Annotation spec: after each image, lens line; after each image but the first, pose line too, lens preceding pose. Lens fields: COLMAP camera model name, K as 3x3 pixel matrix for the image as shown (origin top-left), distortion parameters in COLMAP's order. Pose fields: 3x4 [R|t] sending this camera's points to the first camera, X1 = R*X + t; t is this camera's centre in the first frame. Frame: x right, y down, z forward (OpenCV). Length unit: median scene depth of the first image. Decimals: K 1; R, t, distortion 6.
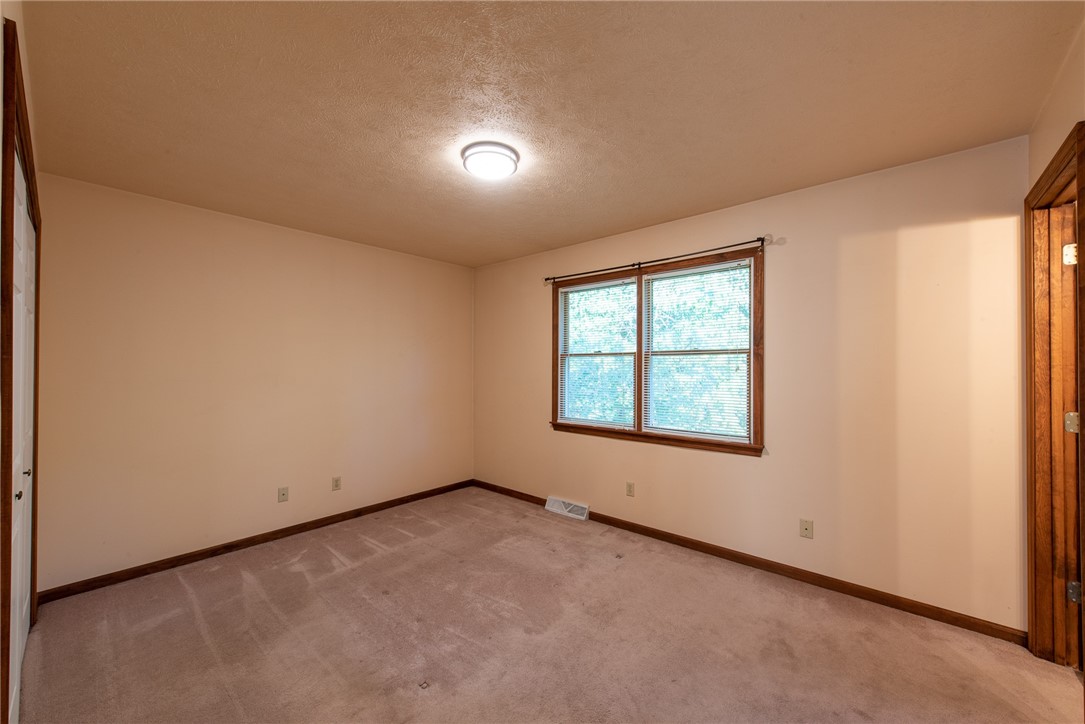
lens RADIAL K [[417.5, 0, 543.2], [0, 417.5, 364.5], [0, 0, 1]] dist [0.006855, -0.000550]
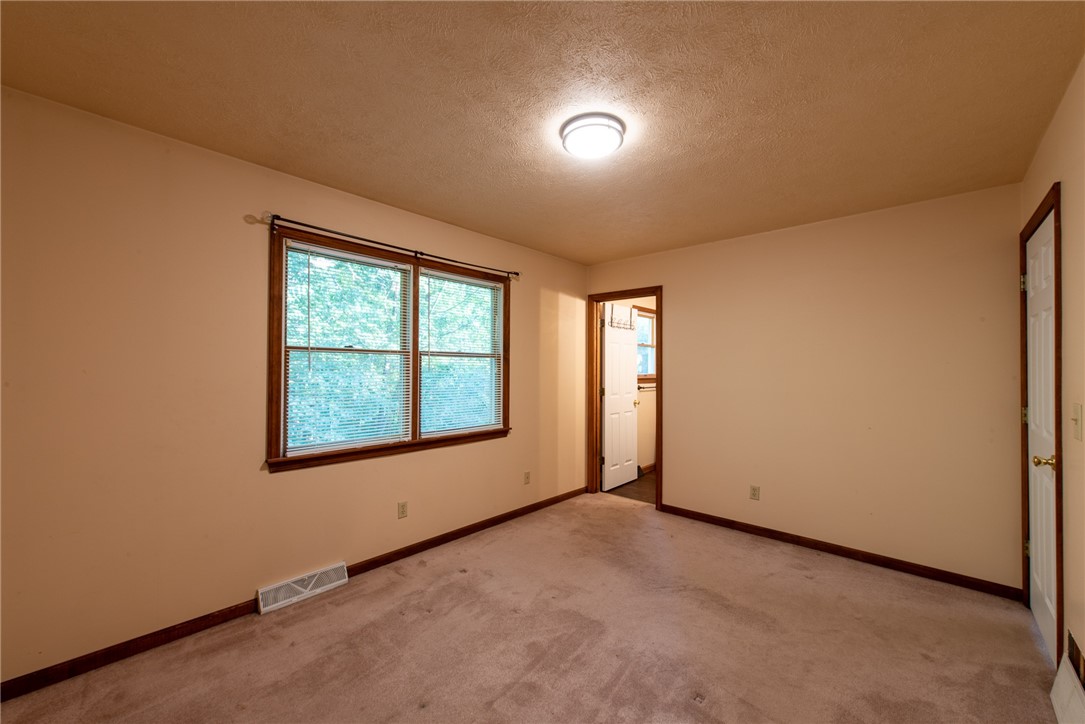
lens RADIAL K [[418.9, 0, 543.2], [0, 418.9, 364.8], [0, 0, 1]] dist [0.002300, -0.000545]
pose [[0.027800, 0.012140, 0.999540, -0.658226], [-0.008333, 0.999894, -0.011913, 0.008071], [-0.999579, -0.007998, 0.027898, 0.700278]]
